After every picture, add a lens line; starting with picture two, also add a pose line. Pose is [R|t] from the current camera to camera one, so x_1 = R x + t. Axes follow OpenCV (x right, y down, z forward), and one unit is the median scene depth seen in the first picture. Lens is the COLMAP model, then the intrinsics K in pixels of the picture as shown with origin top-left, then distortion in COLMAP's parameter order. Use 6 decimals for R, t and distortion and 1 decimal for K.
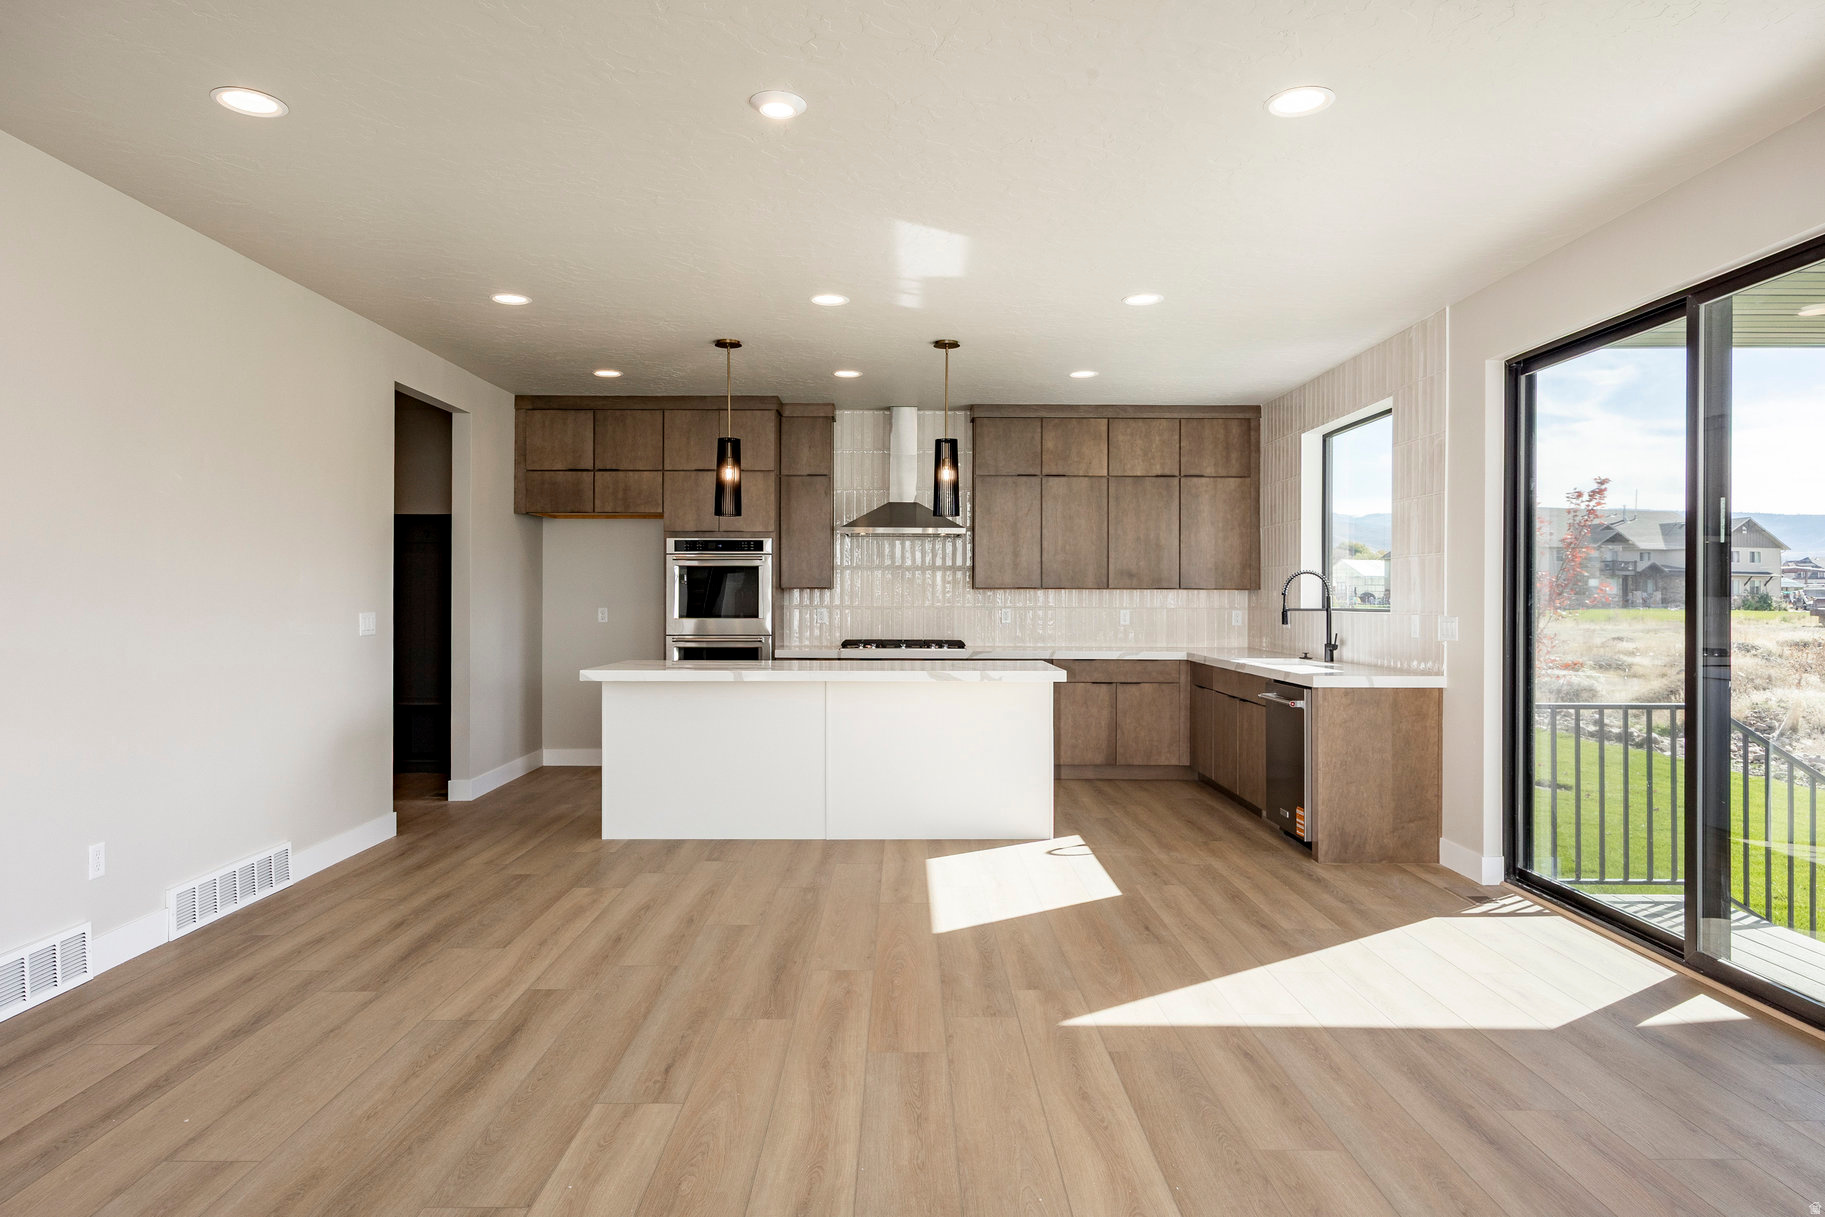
lens RADIAL K [[1087.9, 0, 912.5], [0, 1087.9, 608.5], [0, 0, 1]] dist [-0.000153, 0.000204]
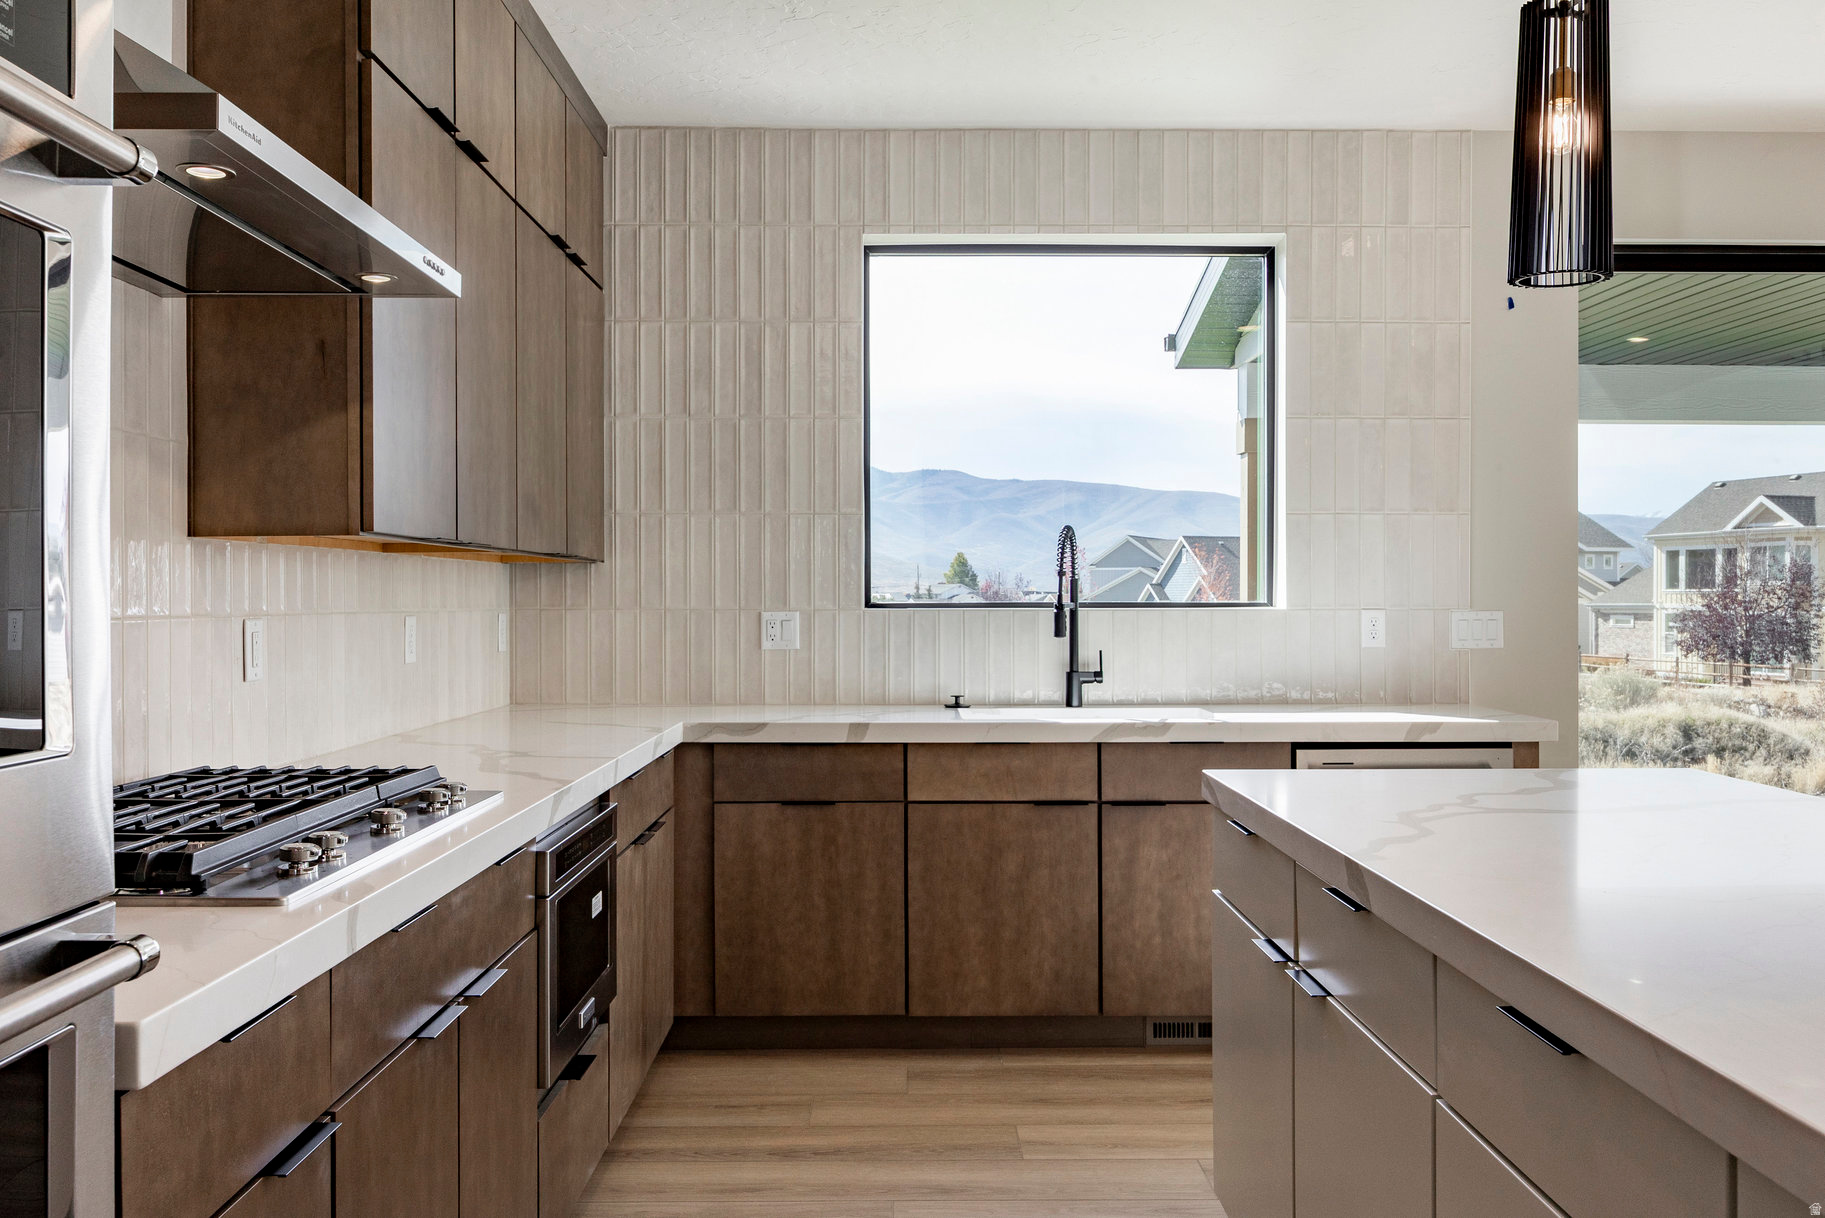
lens RADIAL K [[1524.6, 0, 908.4], [0, 1524.6, 613.0], [0, 0, 1]] dist [0.004395, 0.003626]
pose [[-0.002520, -0.014466, 0.999892, -0.334848], [0.007651, 0.999866, 0.014485, -0.006203], [-0.999968, 0.007687, -0.002409, 1.079226]]
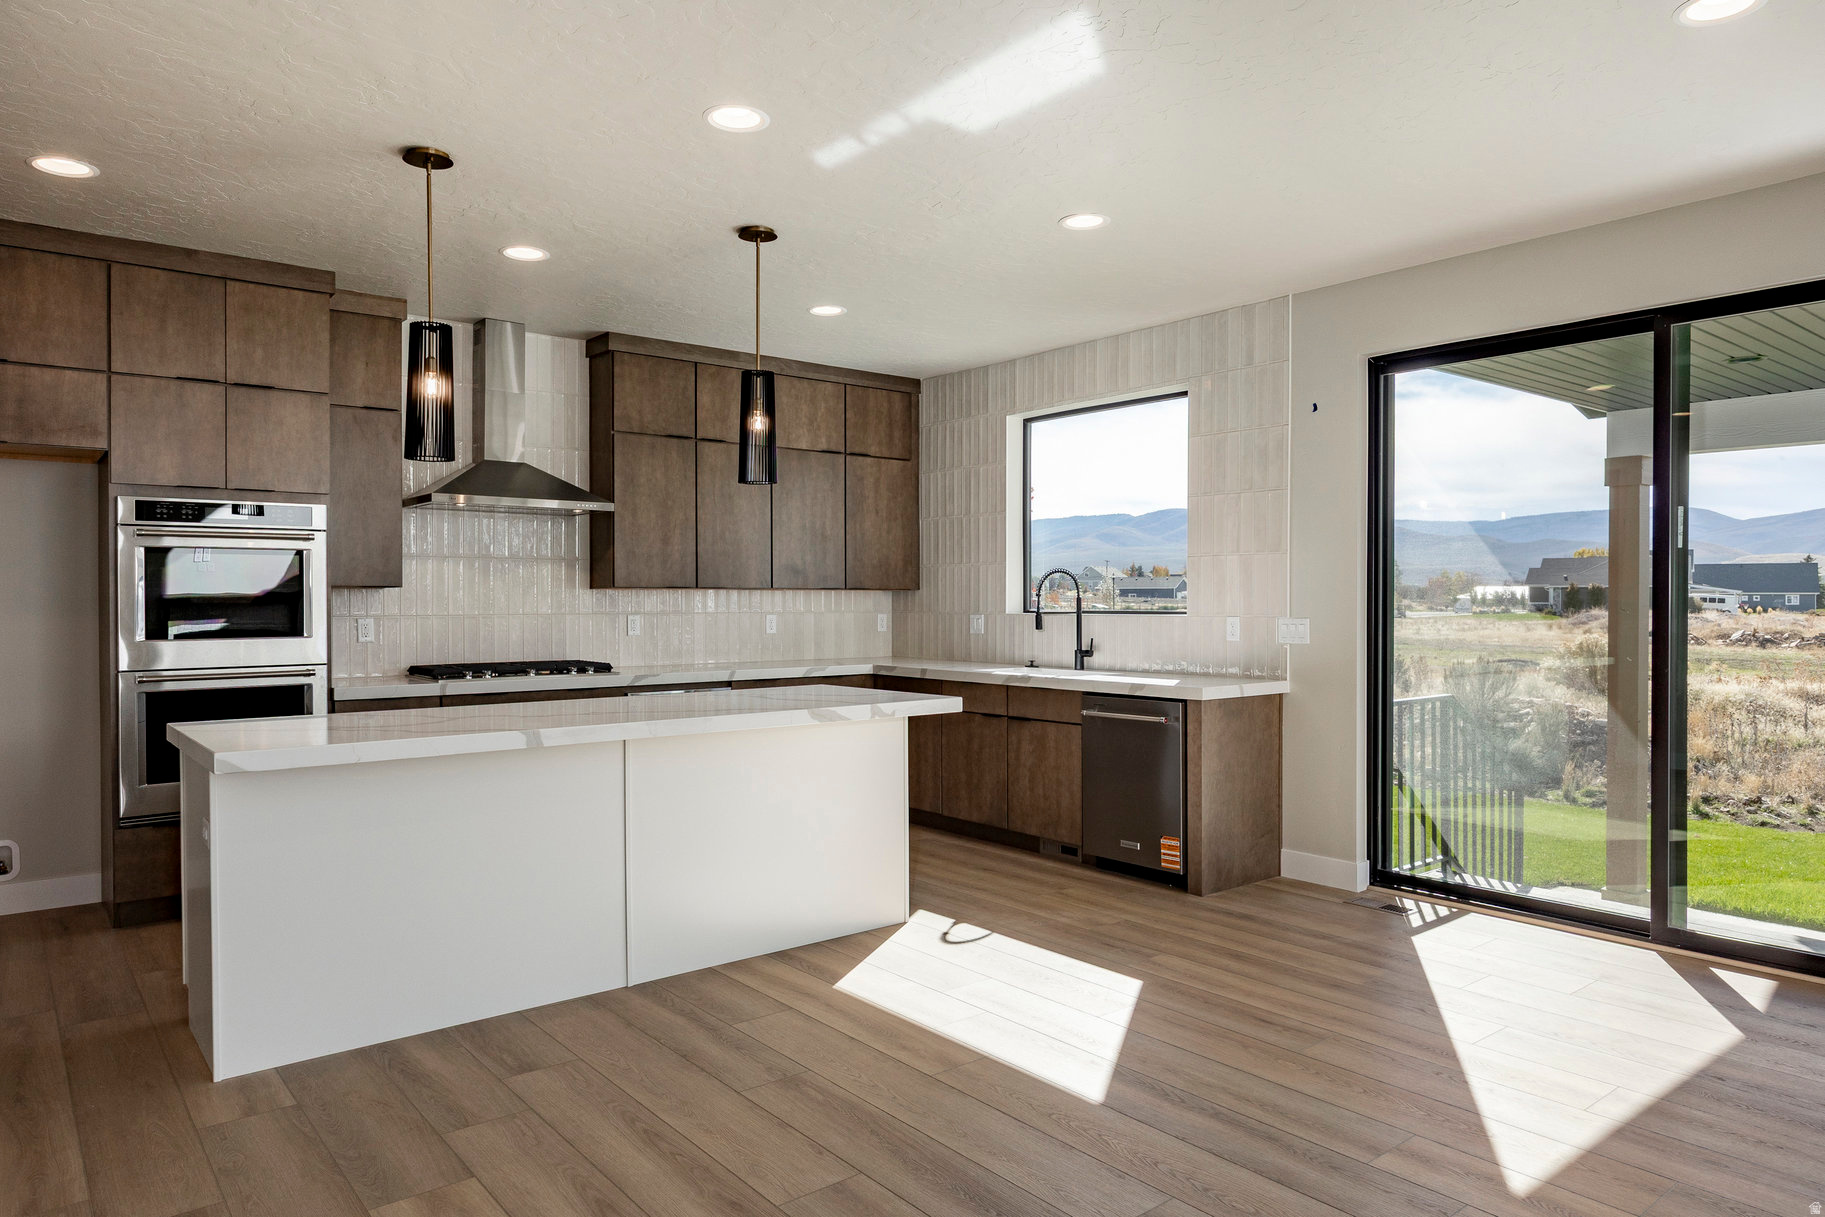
lens RADIAL K [[1155.6, 0, 919.0], [0, 1155.6, 626.0], [0, 0, 1]] dist [-0.006925, -0.001151]
pose [[0.777196, -0.017916, 0.629004, -0.326743], [0.008804, 0.999806, 0.017600, -0.005702], [-0.629197, -0.008141, 0.777203, 0.335647]]
